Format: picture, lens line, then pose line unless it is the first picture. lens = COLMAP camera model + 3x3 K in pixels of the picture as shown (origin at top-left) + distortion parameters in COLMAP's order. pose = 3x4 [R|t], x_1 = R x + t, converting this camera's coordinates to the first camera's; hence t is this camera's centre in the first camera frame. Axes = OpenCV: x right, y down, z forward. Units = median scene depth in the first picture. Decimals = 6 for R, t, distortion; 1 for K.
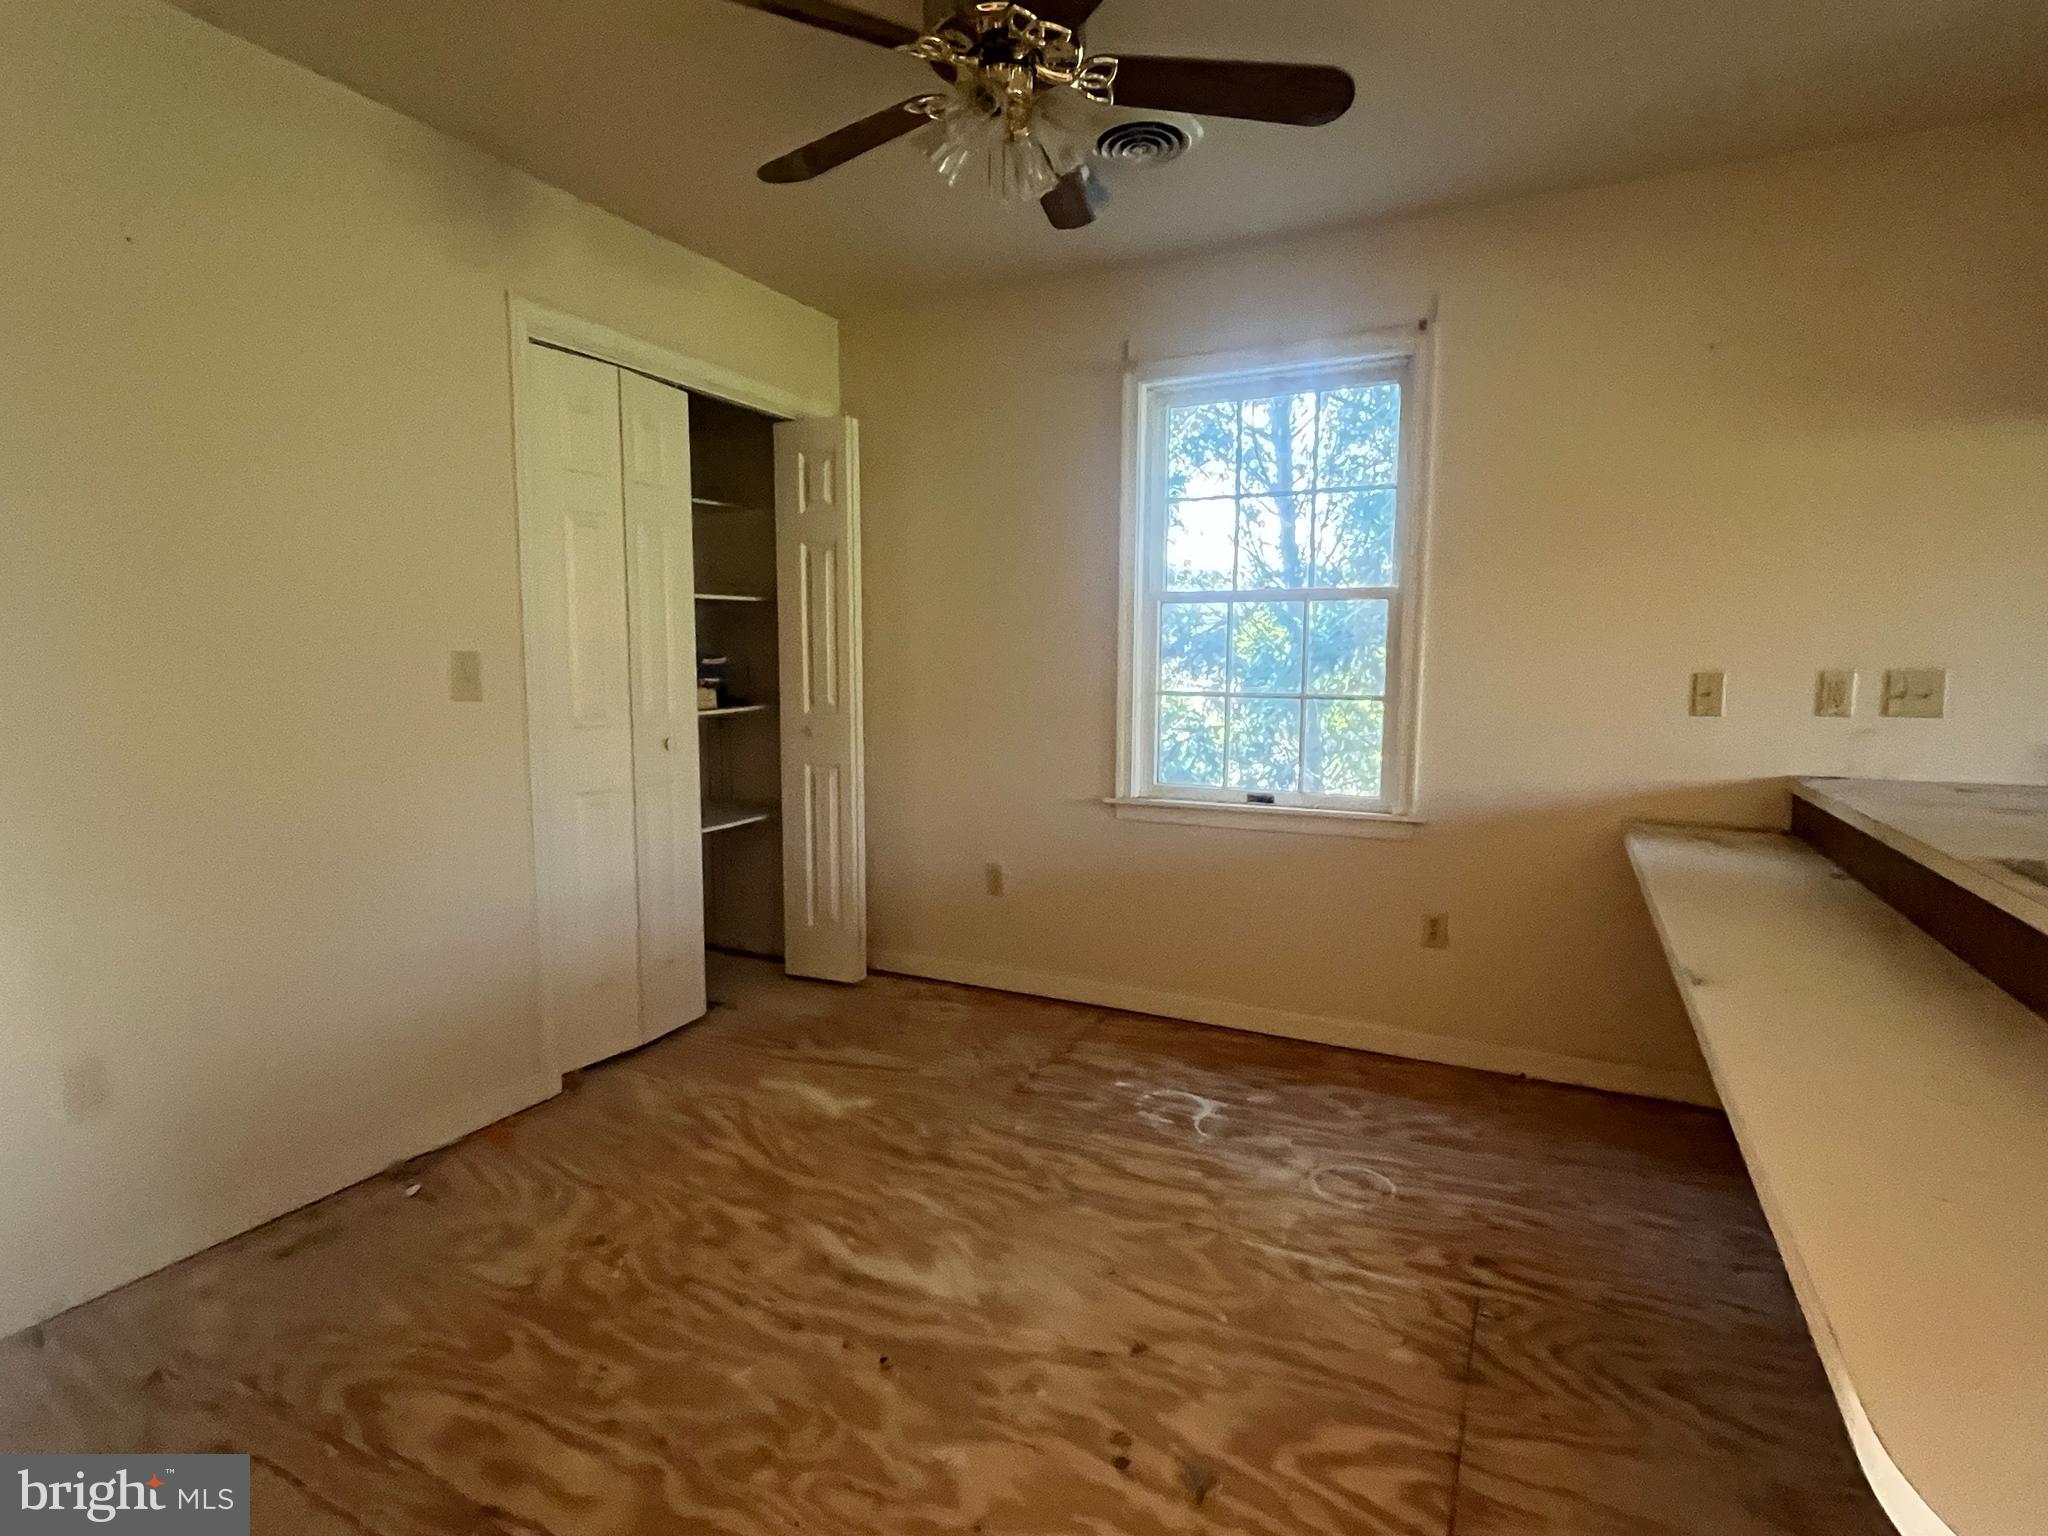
lens RADIAL K [[1045.1, 0, 1017.4], [0, 1045.1, 762.7], [0, 0, 1]] dist [-0.003008, -0.001554]
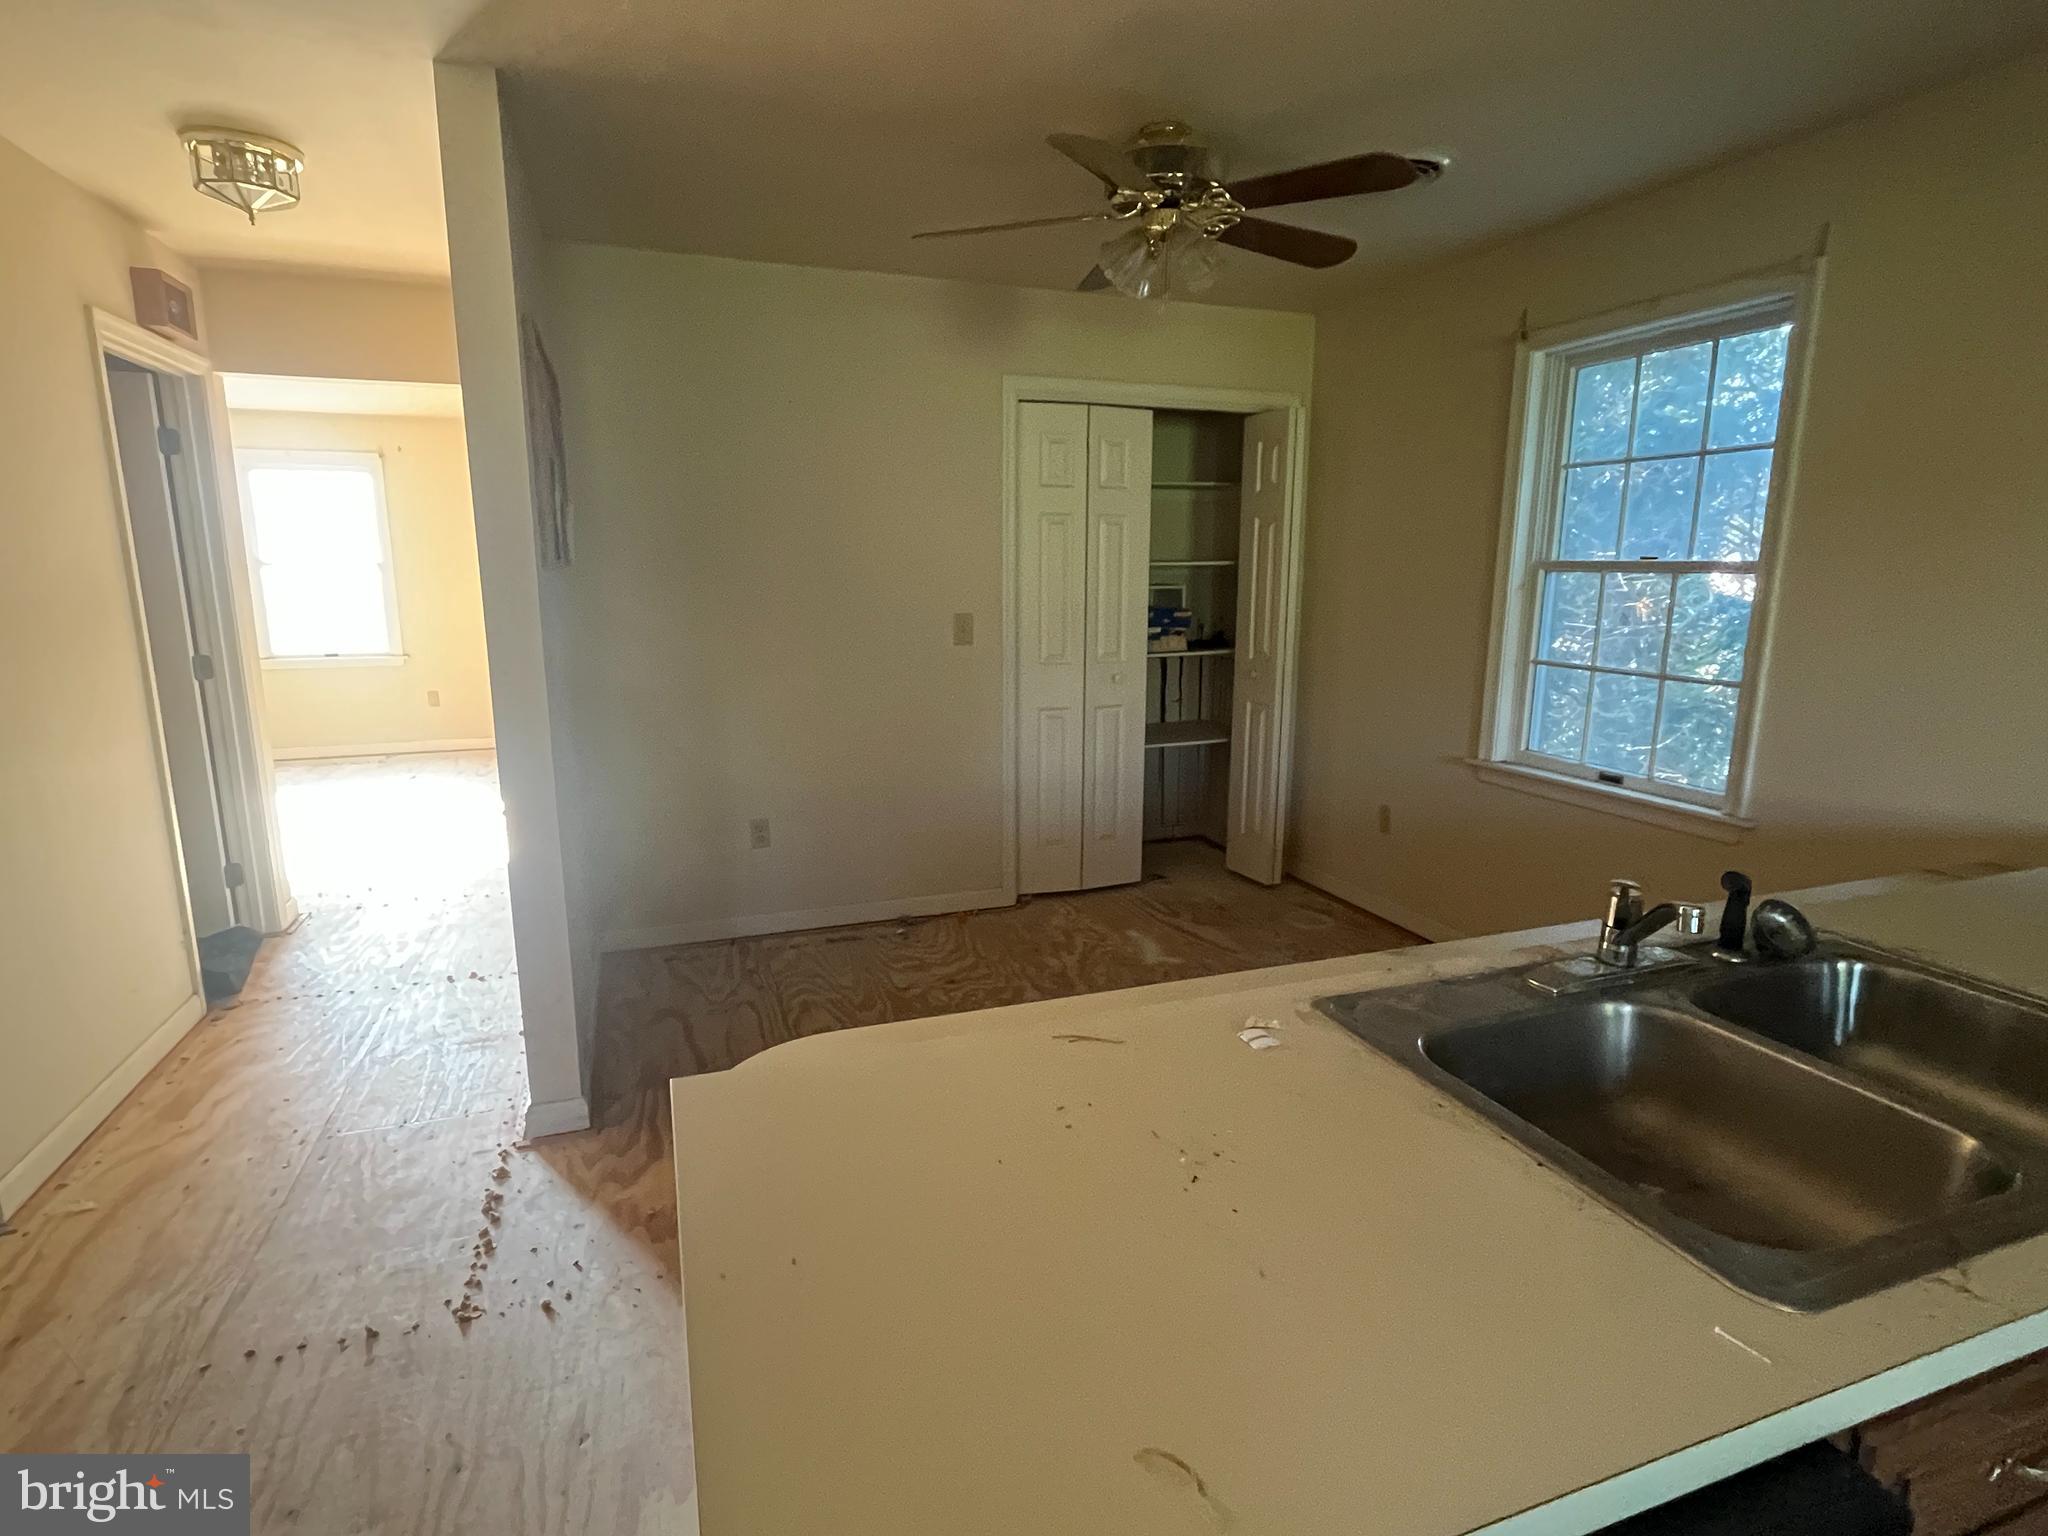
lens RADIAL K [[1045.1, 0, 1020.5], [0, 1045.1, 767.5], [0, 0, 1]] dist [-0.003008, -0.001554]
pose [[0.728046, 0.129256, -0.673232, 0.485275], [-0.068492, 0.990865, 0.116171, -0.050298], [0.682098, -0.038467, 0.730249, -0.080384]]
